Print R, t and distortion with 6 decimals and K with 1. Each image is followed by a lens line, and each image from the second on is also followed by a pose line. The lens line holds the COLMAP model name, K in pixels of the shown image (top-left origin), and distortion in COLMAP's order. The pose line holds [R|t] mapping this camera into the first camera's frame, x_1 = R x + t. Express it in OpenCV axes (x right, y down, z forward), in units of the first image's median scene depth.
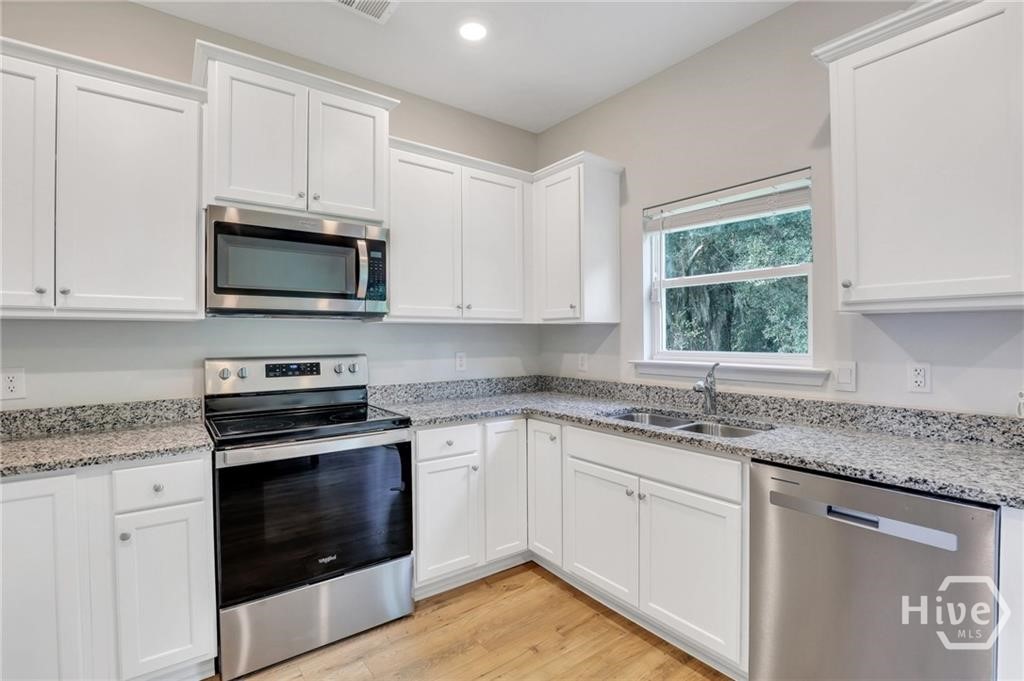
lens RADIAL K [[475.2, 0, 520.7], [0, 475.2, 337.4], [0, 0, 1]] dist [-0.027472, 0.000151]
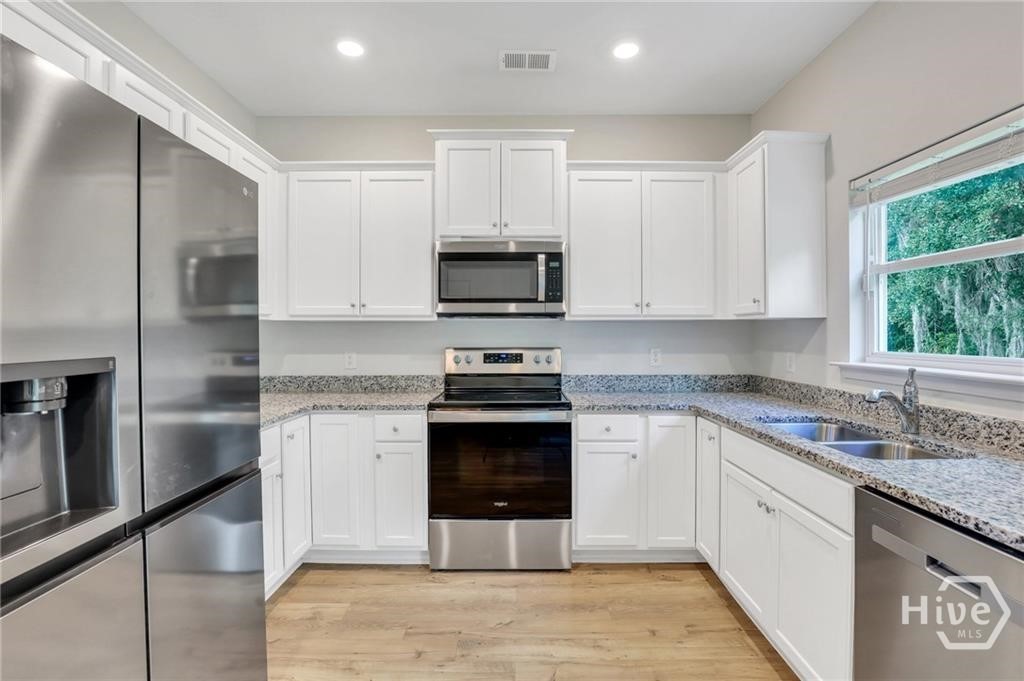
lens RADIAL K [[473.9, 0, 515.8], [0, 473.9, 334.8], [0, 0, 1]] dist [-0.028387, 0.000464]
pose [[0.793386, 0.006359, -0.608686, 0.347289], [-0.003656, 0.999977, 0.005681, -0.003296], [0.608708, -0.002281, 0.793391, -0.008746]]
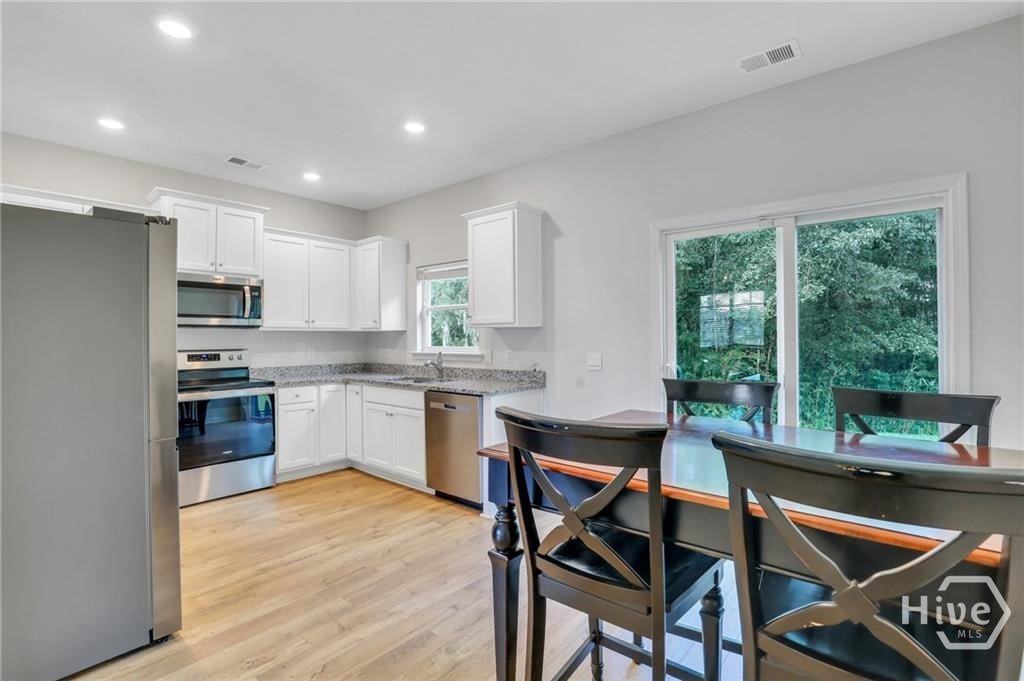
lens RADIAL K [[485.5, 0, 516.5], [0, 485.5, 334.5], [0, 0, 1]] dist [-0.016920, -0.000001]
pose [[0.979002, 0.000643, 0.203852, 0.300764], [0.001230, 0.999958, -0.009061, 0.000674], [-0.203849, 0.009121, 0.978960, -1.025973]]
